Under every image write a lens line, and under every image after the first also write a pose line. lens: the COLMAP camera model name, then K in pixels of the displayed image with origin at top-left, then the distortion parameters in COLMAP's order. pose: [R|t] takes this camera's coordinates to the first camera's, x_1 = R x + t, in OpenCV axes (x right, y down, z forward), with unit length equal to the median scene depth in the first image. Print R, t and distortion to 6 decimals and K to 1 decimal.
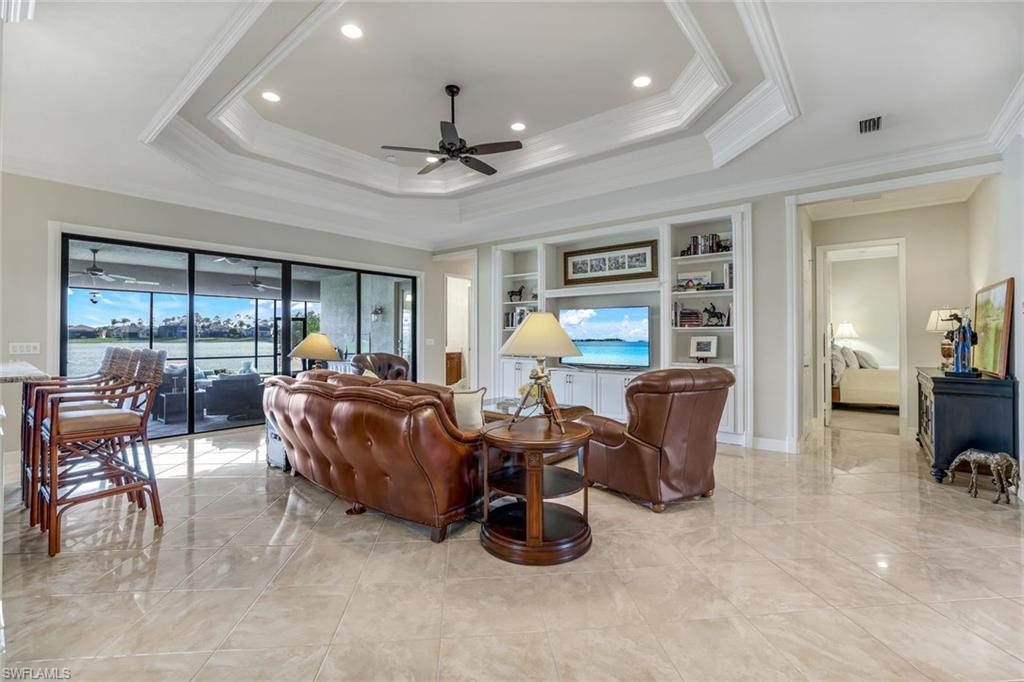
lens RADIAL K [[443.0, 0, 507.7], [0, 443.0, 334.0], [0, 0, 1]] dist [-0.026195, 0.006883]
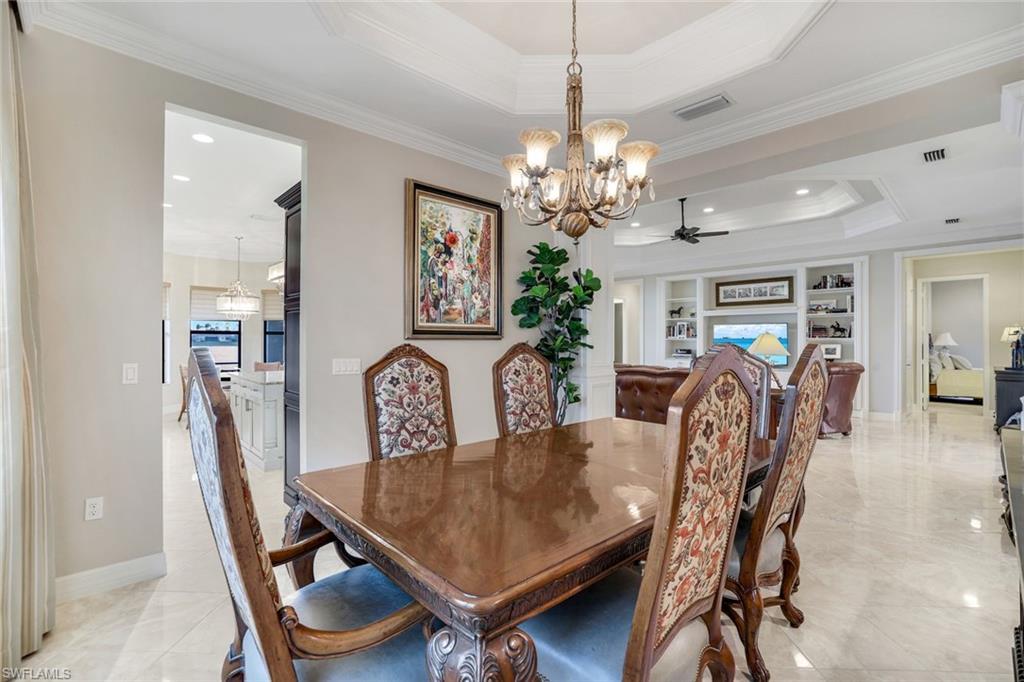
lens RADIAL K [[474.3, 0, 506.2], [0, 474.3, 340.9], [0, 0, 1]] dist [0.002565, 0.002072]
pose [[0.994993, 0.002238, -0.099924, -0.455460], [-0.001798, 0.999988, 0.004495, -0.010923], [0.099933, -0.004293, 0.994985, -0.656212]]
